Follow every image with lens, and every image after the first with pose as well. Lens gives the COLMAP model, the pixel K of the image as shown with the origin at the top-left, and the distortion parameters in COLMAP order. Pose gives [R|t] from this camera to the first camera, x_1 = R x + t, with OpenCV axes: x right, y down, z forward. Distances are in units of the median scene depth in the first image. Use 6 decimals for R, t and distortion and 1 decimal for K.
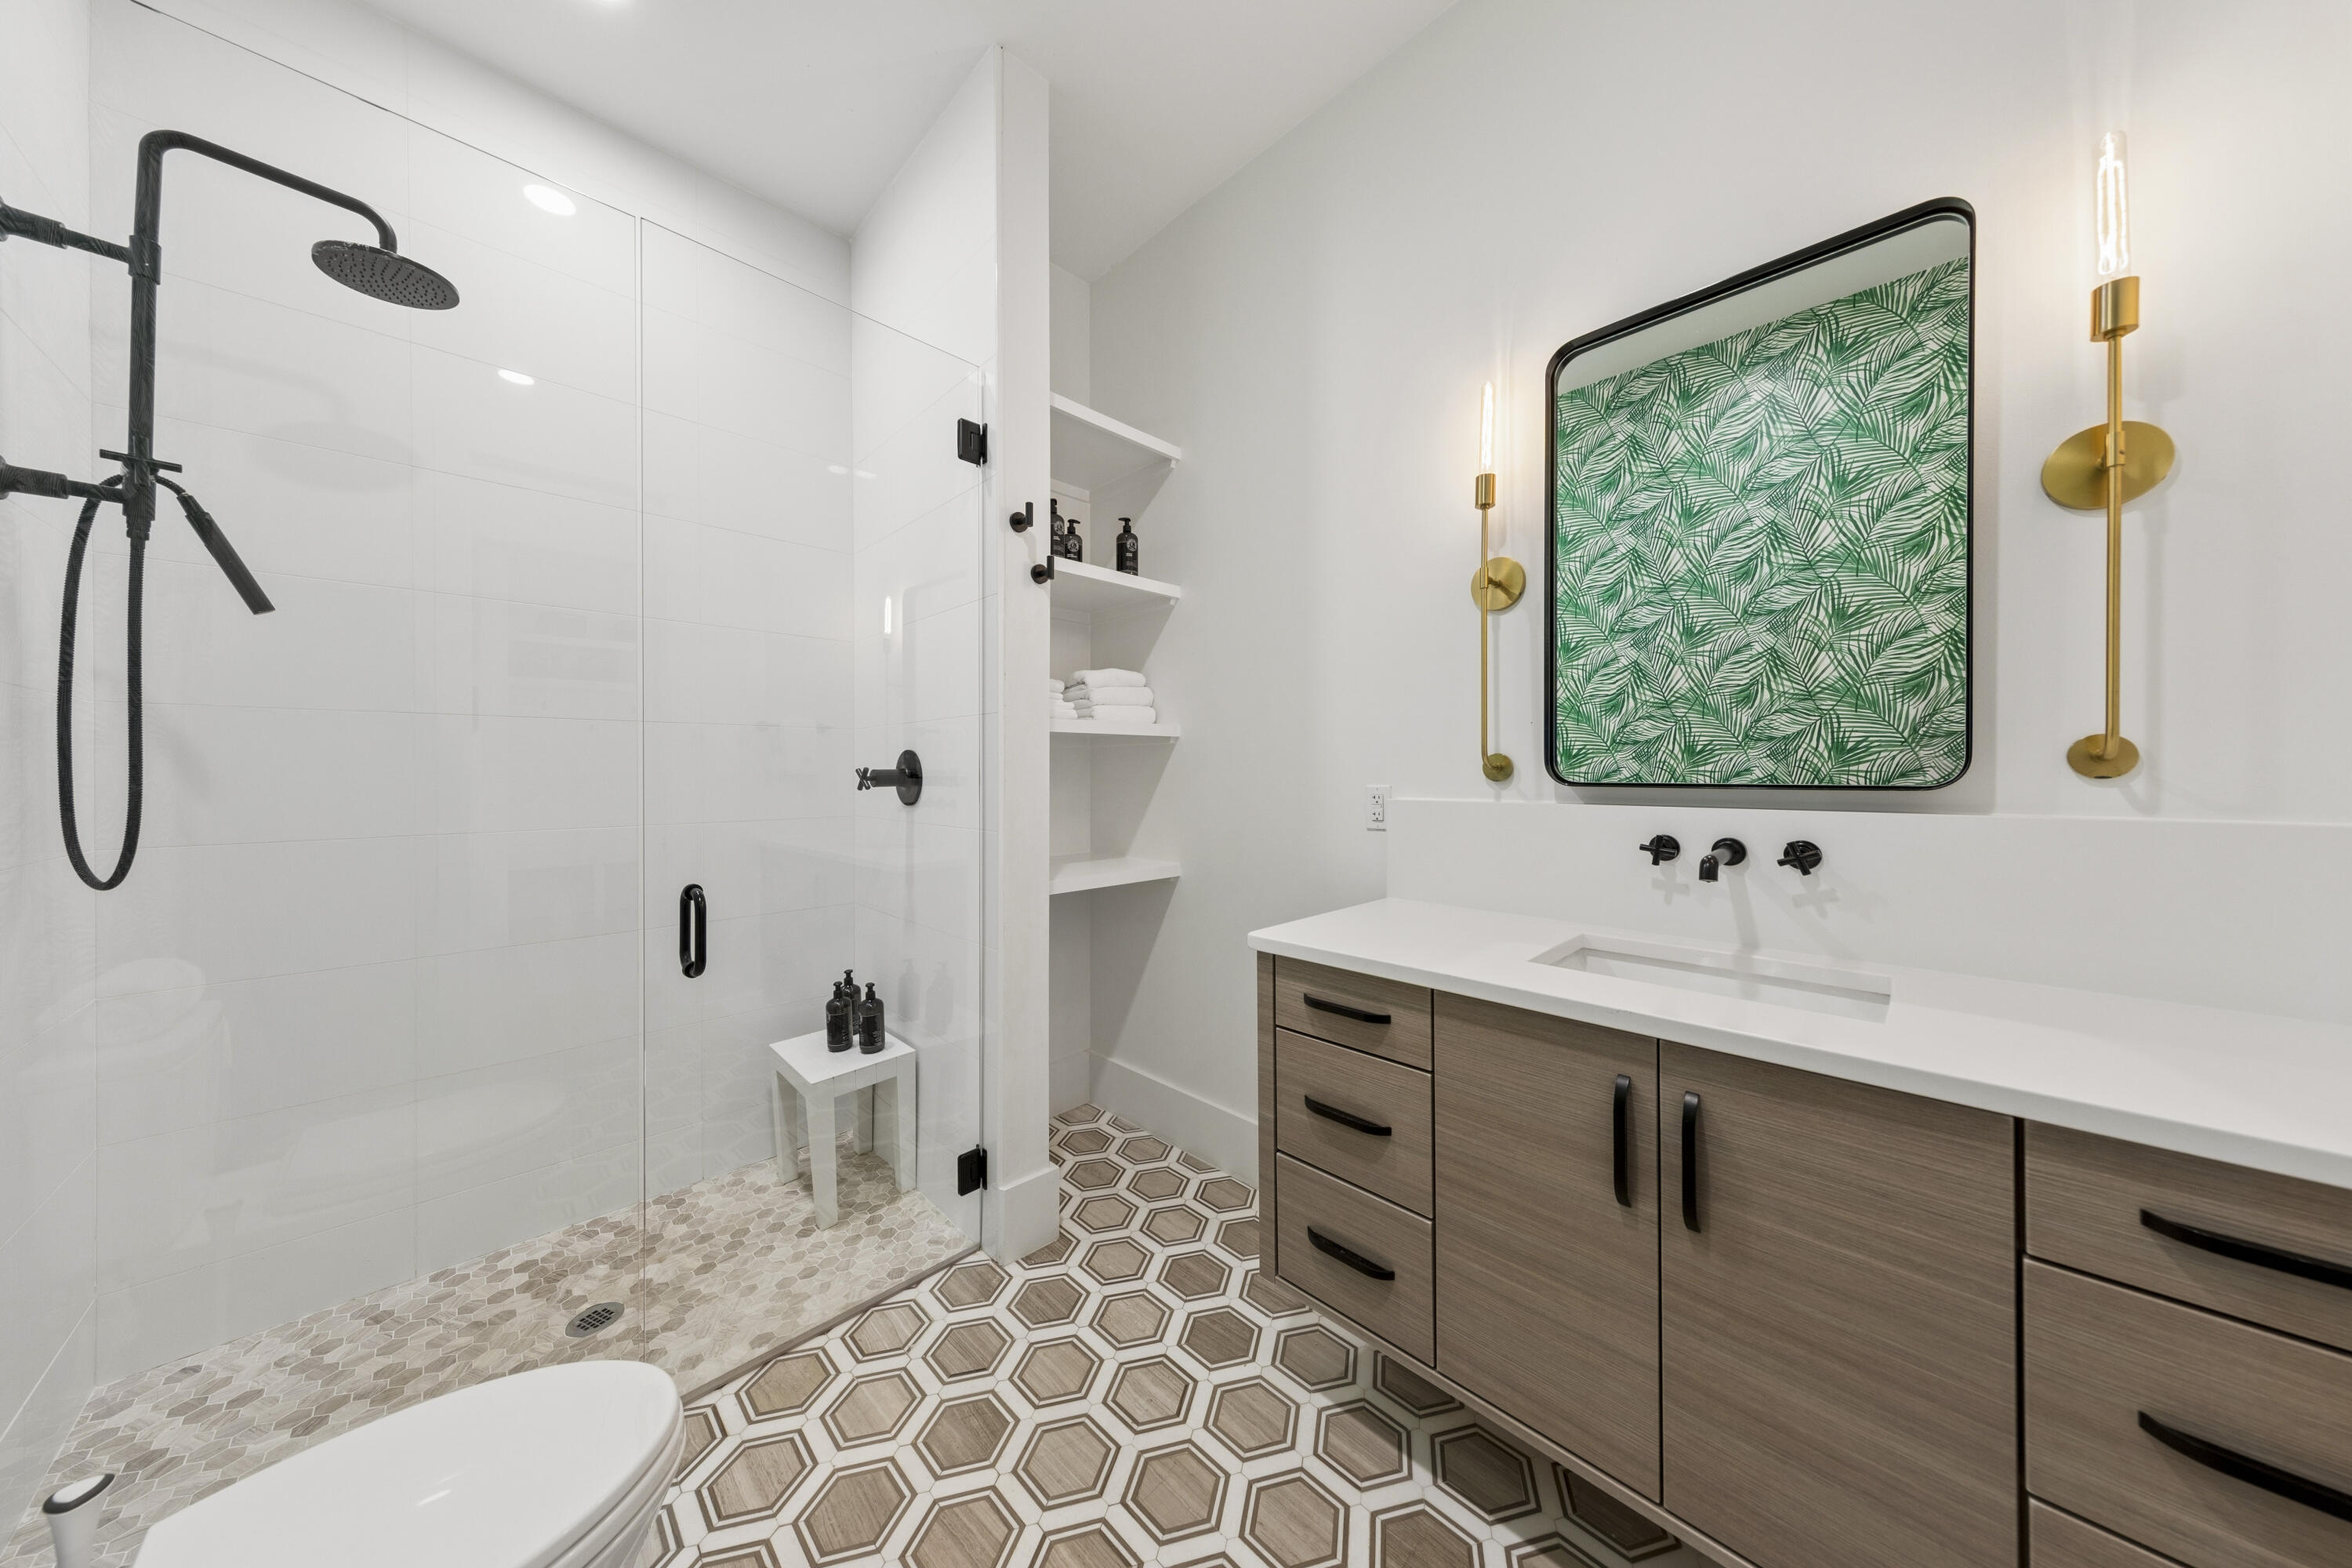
lens RADIAL K [[737.6, 0, 1175.6], [0, 737.6, 772.6], [0, 0, 1]] dist [0.010104, -0.002274]
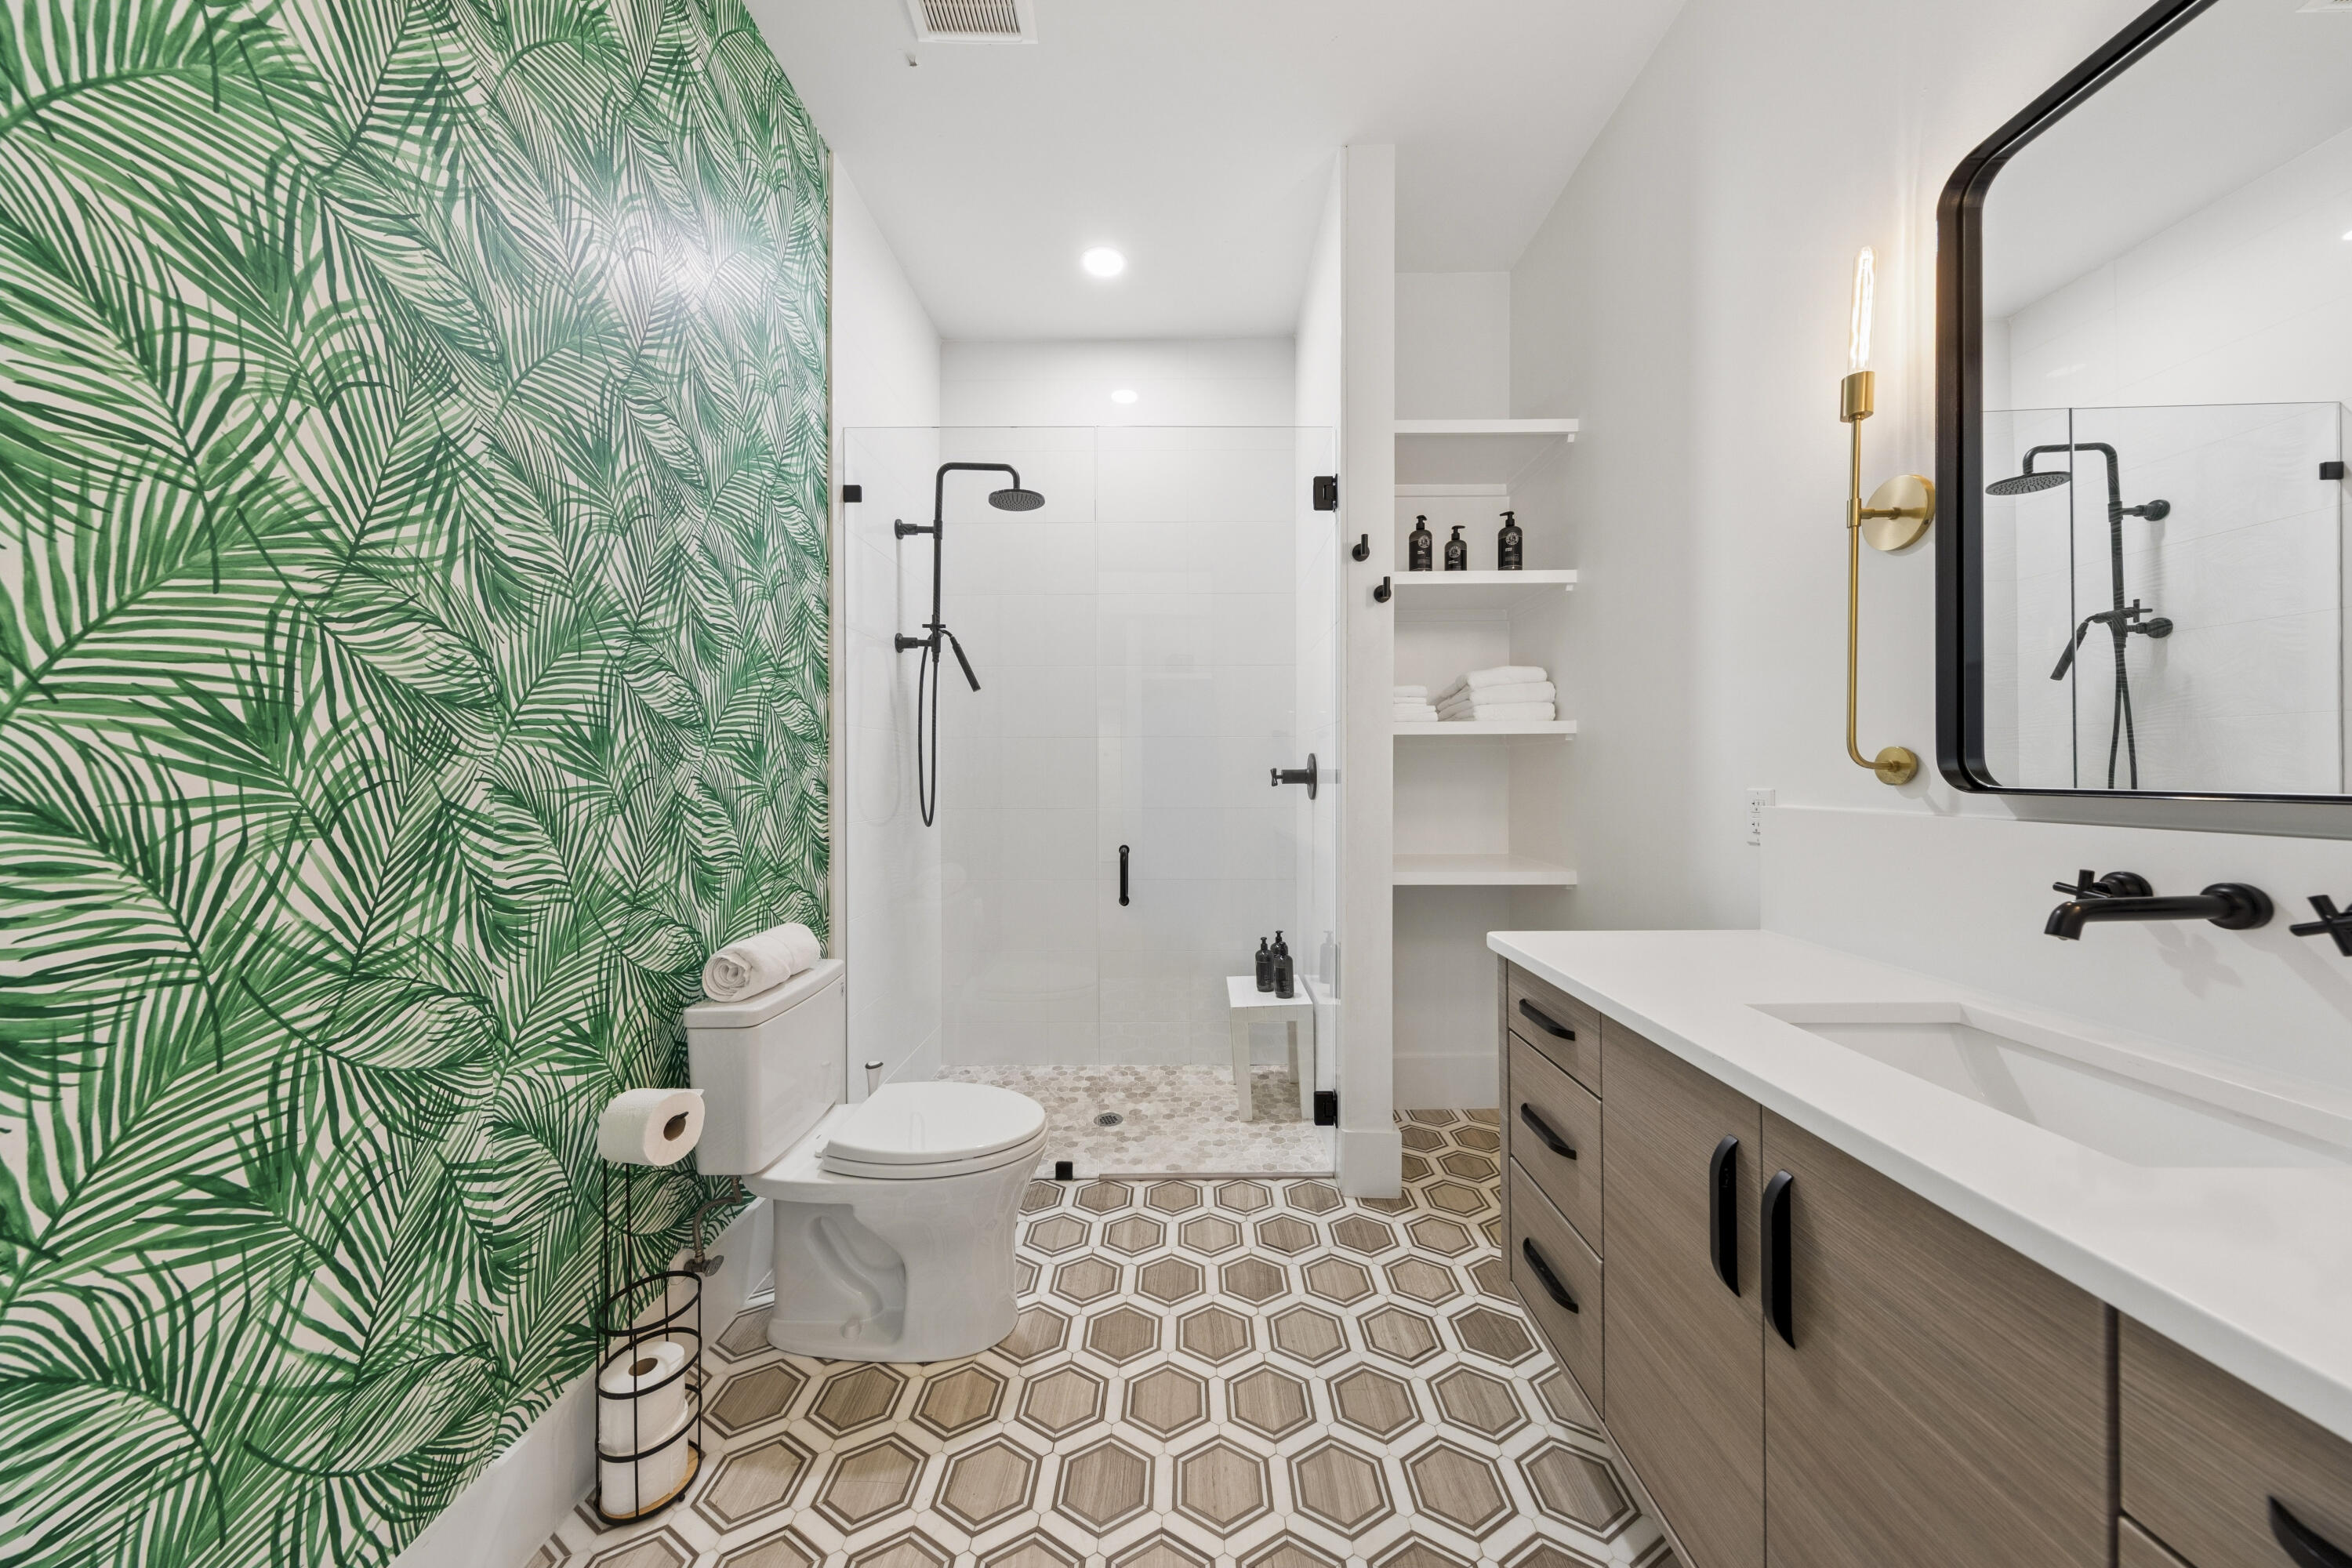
lens RADIAL K [[766.7, 0, 1187.0], [0, 766.7, 770.1], [0, 0, 1]] dist [0.000269, -0.000287]
pose [[0.705761, -0.001940, -0.708448, 0.469956], [0.001323, 0.999998, -0.001421, -0.002056], [0.708449, 0.000066, 0.705762, -0.025621]]
